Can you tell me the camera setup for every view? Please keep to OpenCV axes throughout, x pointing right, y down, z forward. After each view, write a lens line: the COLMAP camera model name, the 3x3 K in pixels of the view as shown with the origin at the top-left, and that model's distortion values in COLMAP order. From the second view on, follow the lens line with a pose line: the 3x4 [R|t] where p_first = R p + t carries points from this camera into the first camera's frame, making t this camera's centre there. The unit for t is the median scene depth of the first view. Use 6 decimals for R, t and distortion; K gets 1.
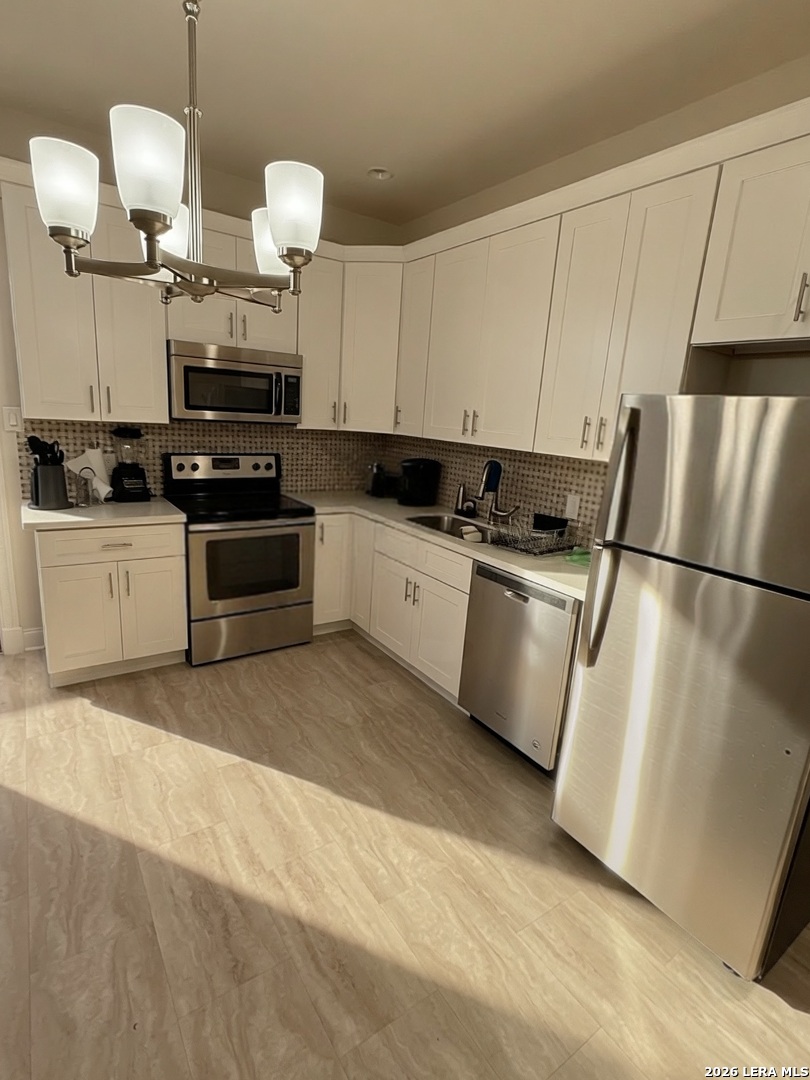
lens RADIAL K [[545.1, 0, 405.0], [0, 545.1, 540.0], [0, 0, 1]] dist [-0.000692, -0.000567]
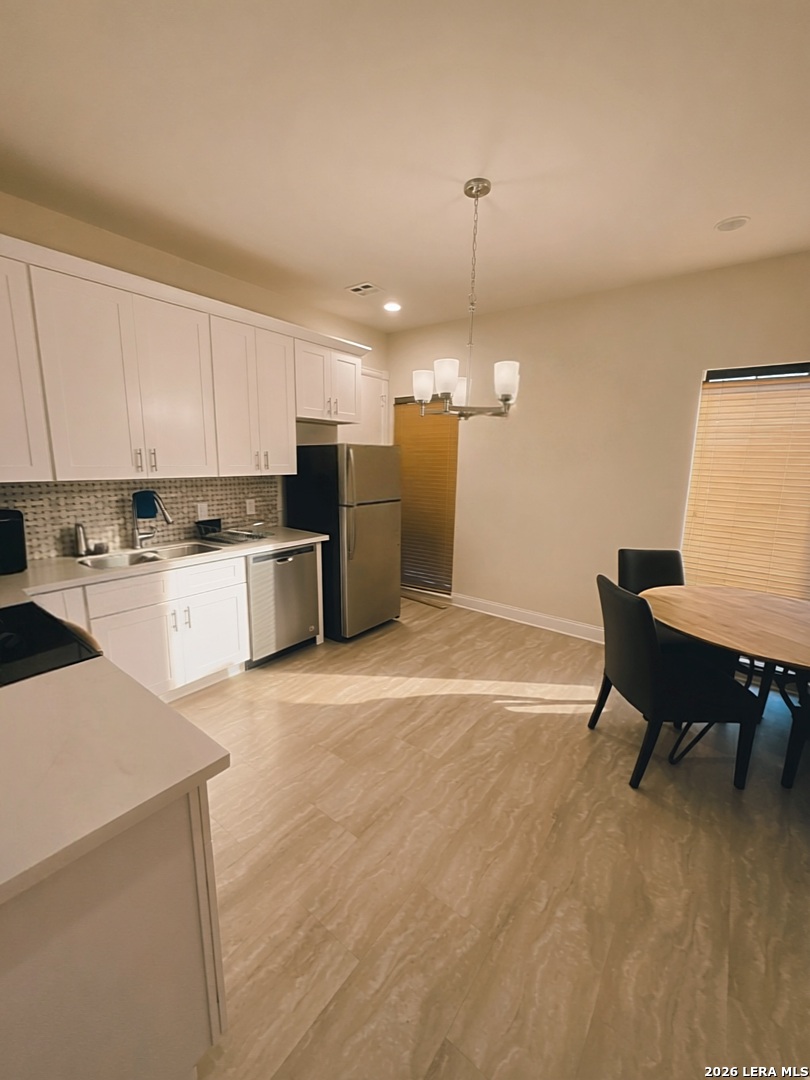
lens RADIAL K [[429.8, 0, 405.0], [0, 429.8, 540.0], [0, 0, 1]] dist [-0.000021, -0.000070]
pose [[-0.315506, -0.257713, 0.913258, -1.038482], [0.173105, 0.930634, 0.322420, -0.299210], [-0.933001, 0.259815, -0.249009, 0.905174]]
